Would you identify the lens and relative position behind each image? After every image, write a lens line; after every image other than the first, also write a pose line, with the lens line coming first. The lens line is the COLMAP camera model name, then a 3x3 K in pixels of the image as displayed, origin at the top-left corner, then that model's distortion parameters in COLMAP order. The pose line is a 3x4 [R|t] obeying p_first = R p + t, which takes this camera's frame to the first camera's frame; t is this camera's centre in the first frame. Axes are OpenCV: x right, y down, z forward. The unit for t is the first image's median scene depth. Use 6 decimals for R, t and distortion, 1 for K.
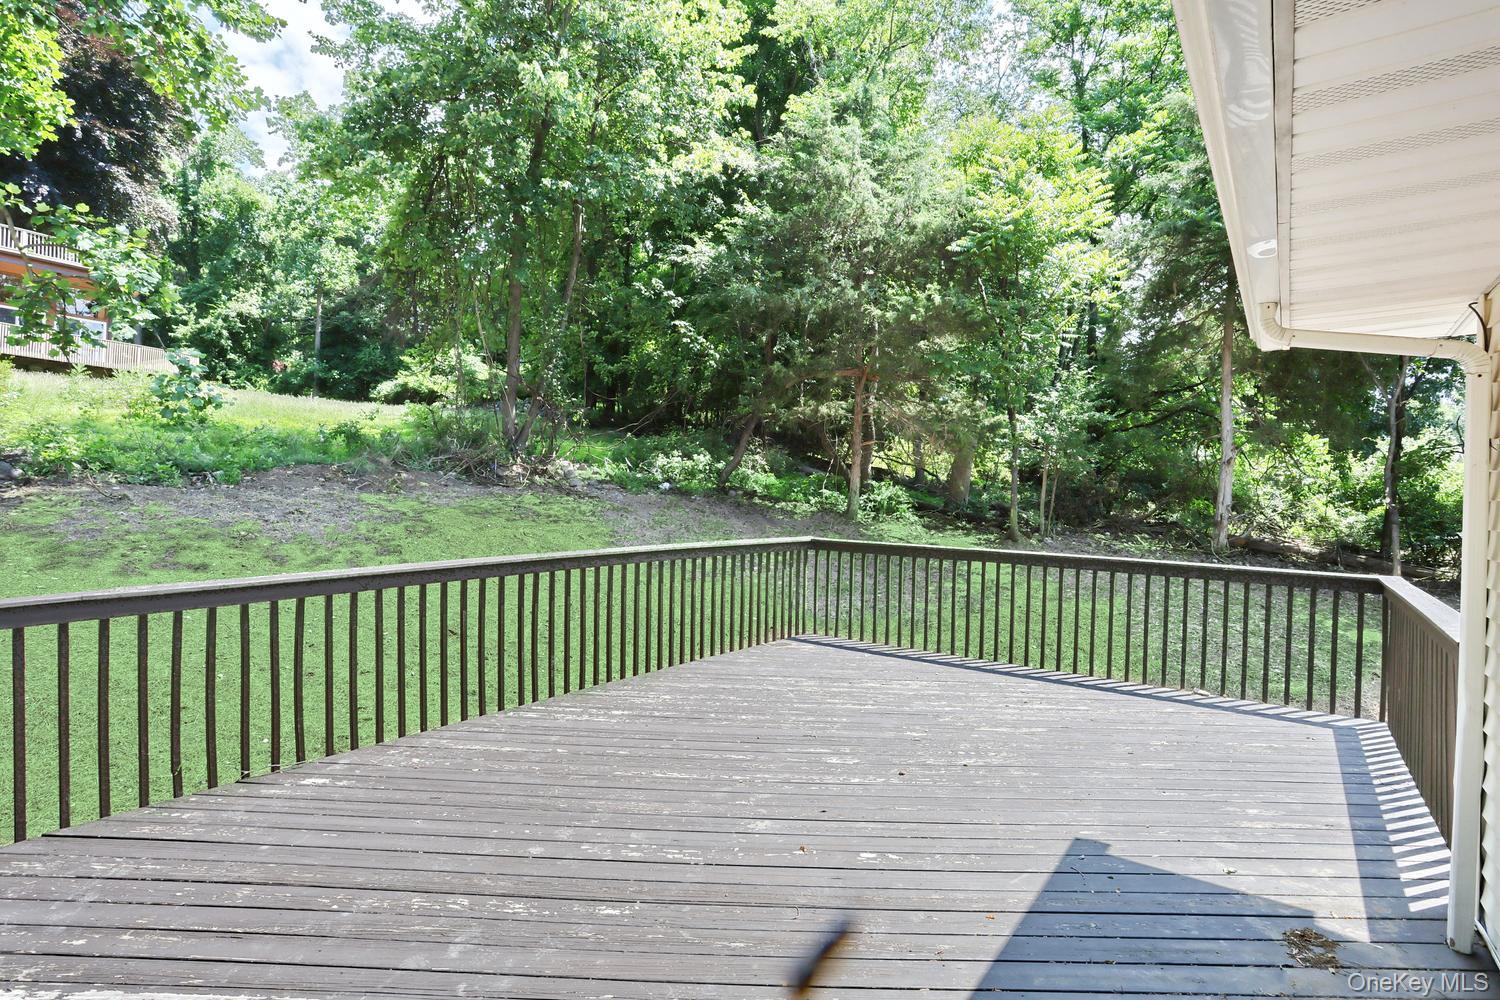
lens RADIAL K [[732.2, 0, 746.7], [0, 732.2, 493.5], [0, 0, 1]] dist [-0.079120, 0.035306]
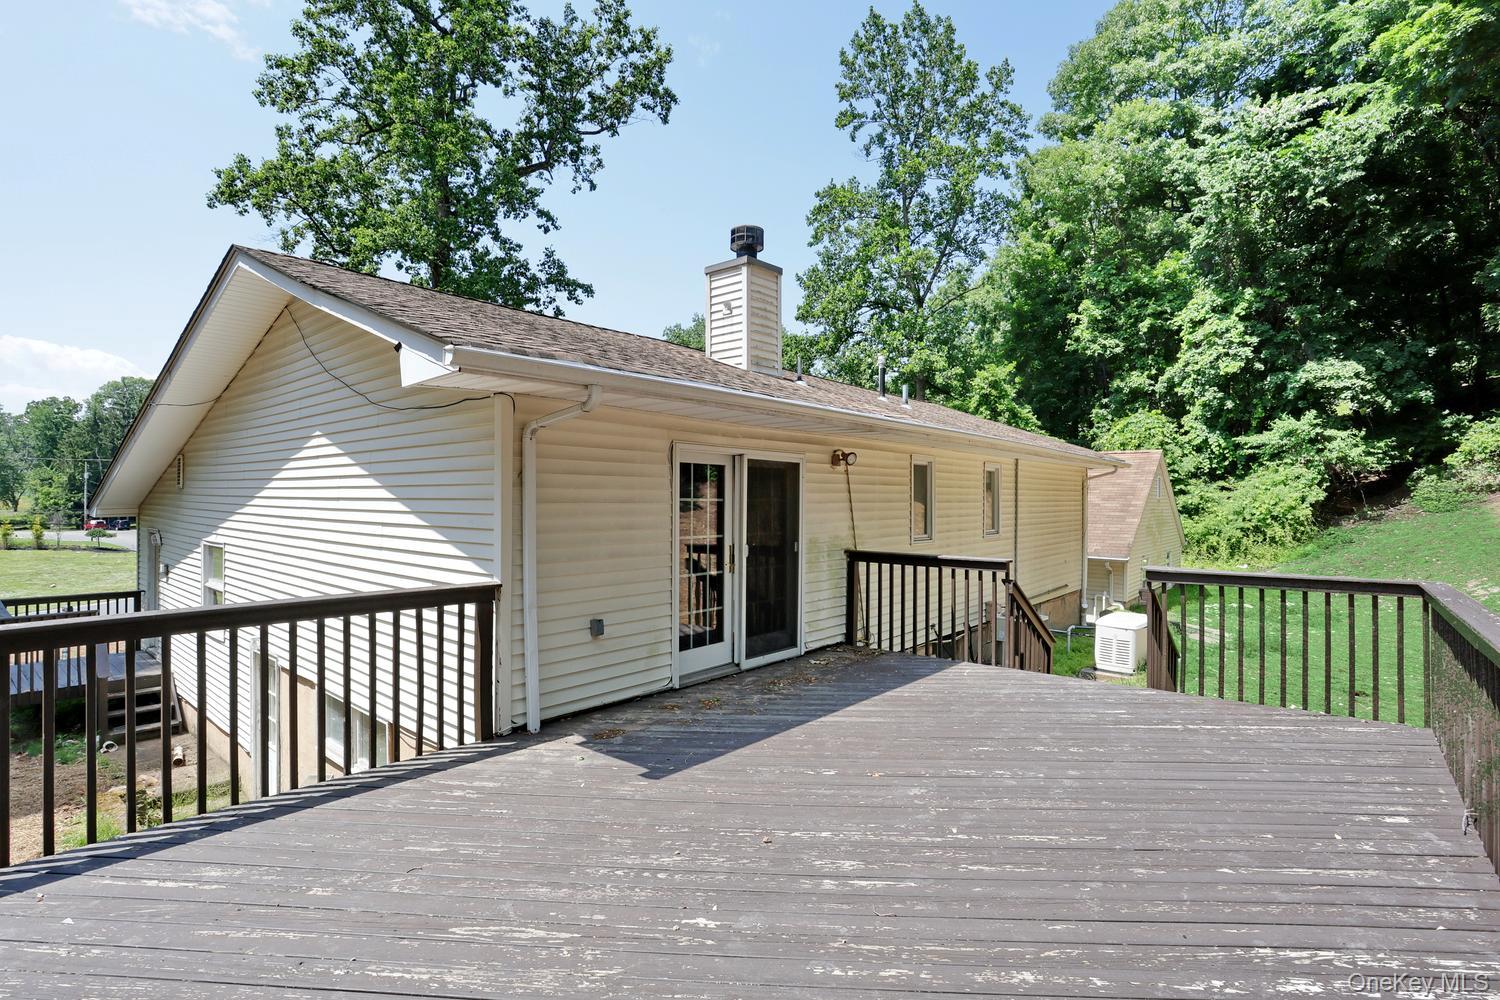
lens RADIAL K [[732.2, 0, 746.7], [0, 732.2, 493.5], [0, 0, 1]] dist [-0.079120, 0.035306]
pose [[-0.998524, -0.017393, 0.051443, 0.225216], [-0.018039, 0.999764, -0.012107, -0.003807], [-0.051220, -0.013017, -0.998603, 2.035898]]
